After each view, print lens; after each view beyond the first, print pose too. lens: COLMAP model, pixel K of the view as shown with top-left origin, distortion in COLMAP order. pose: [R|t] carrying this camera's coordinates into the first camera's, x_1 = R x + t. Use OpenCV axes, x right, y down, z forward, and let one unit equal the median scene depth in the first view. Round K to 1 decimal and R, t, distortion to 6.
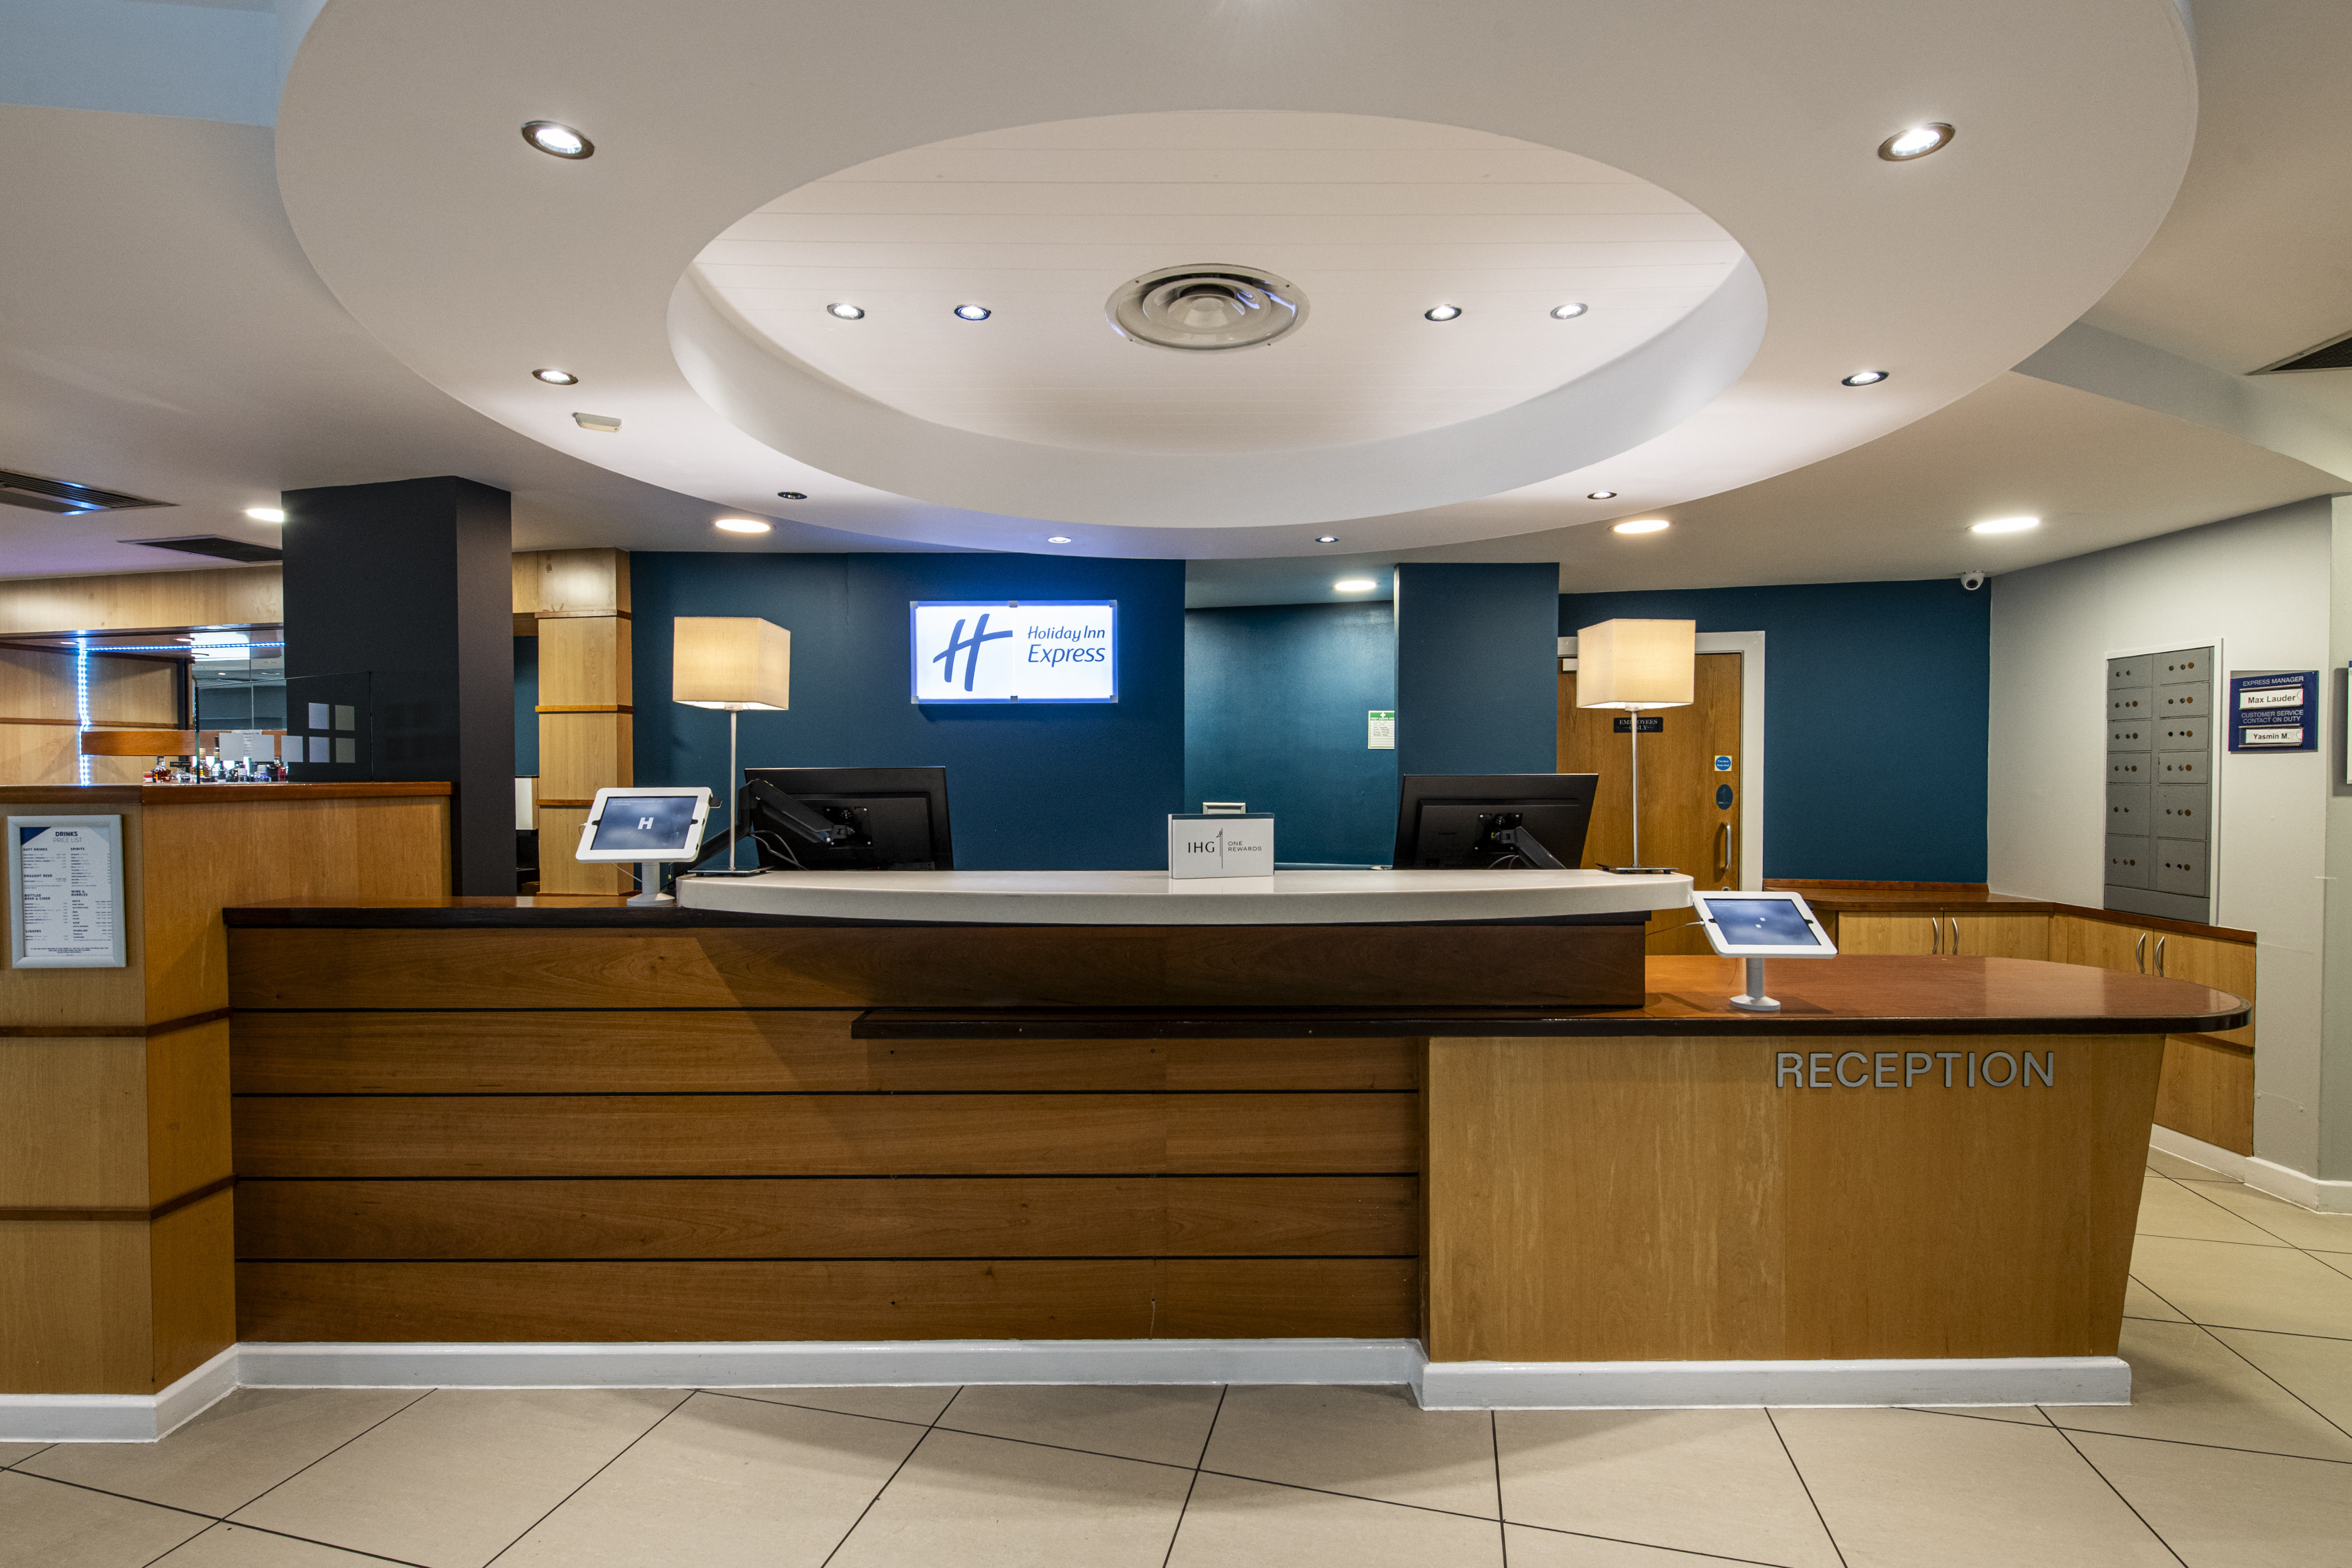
lens RADIAL K [[1061.2, 0, 1169.9], [0, 1061.2, 795.7], [0, 0, 1]] dist [-0.000140, -0.000842]
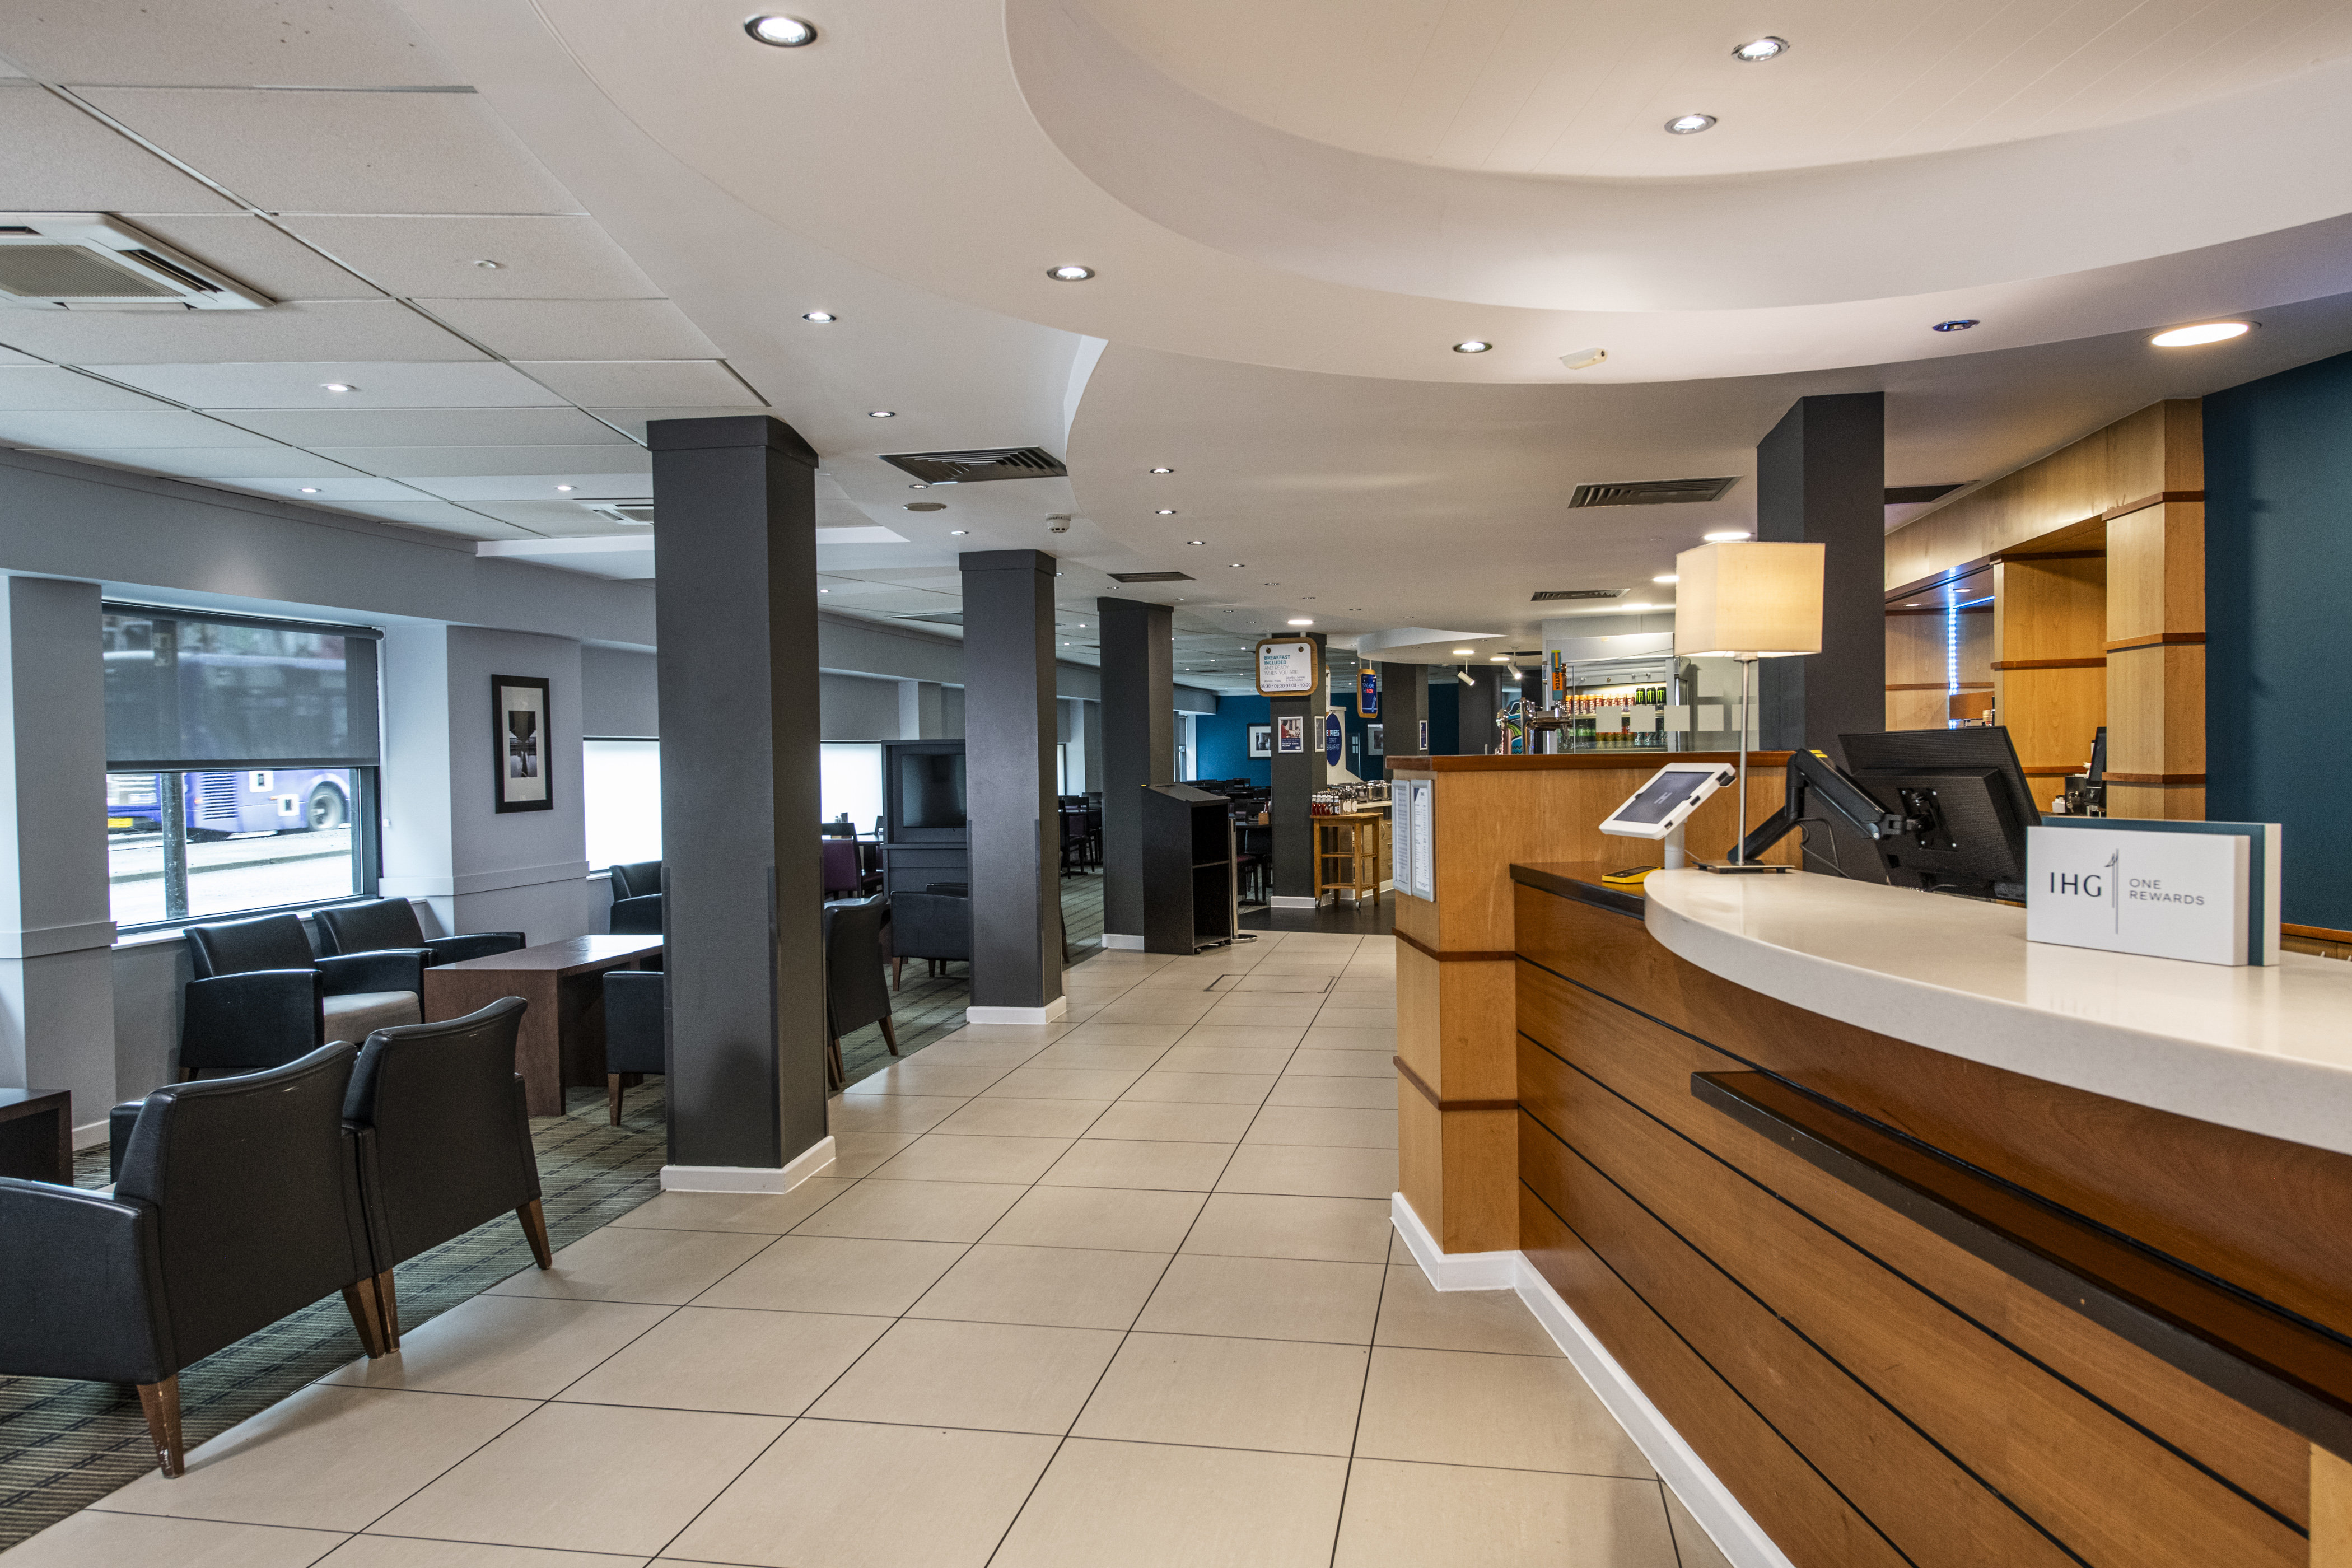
lens RADIAL K [[1546.1, 0, 1176.0], [0, 1546.1, 784.0], [0, 0, 1]] dist [0.008897, 0.001571]
pose [[0.052176, 0.019938, -0.998439, 0.735081], [-0.005518, 0.999791, 0.019676, -0.010266], [0.998623, 0.004483, 0.052275, 0.546867]]
